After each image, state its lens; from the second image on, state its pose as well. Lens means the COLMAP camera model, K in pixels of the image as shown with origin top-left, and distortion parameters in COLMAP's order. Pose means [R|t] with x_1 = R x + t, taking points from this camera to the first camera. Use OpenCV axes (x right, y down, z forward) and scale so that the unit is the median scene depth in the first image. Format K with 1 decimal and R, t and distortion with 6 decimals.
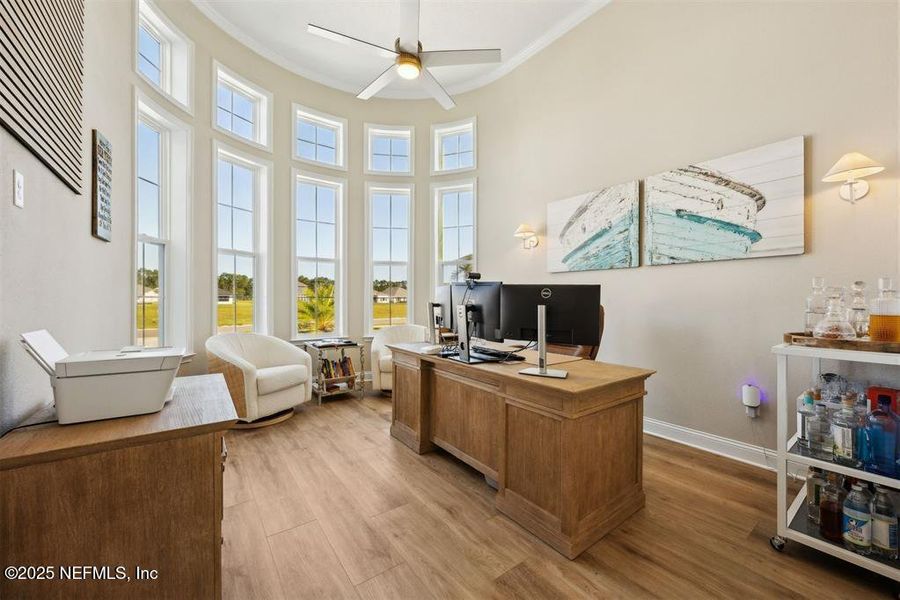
lens RADIAL K [[362.5, 0, 451.9], [0, 362.5, 299.1], [0, 0, 1]] dist [0.002815, -0.000912]
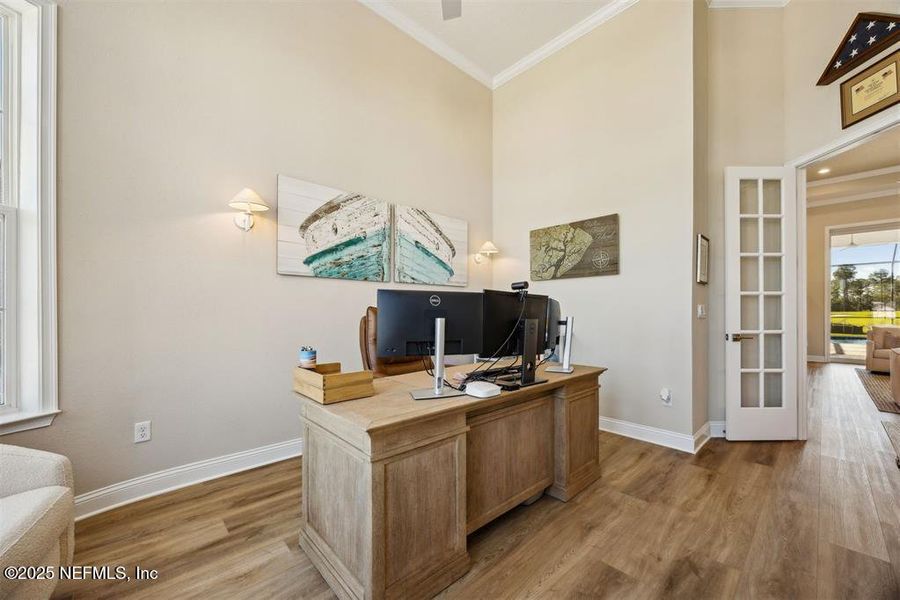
lens RADIAL K [[362.5, 0, 445.3], [0, 362.5, 312.6], [0, 0, 1]] dist [0.002815, -0.000912]
pose [[-0.141501, -0.003447, 0.989932, -0.633907], [0.001451, 0.999992, 0.003689, -0.000568], [-0.989937, 0.001958, -0.141495, 1.053982]]
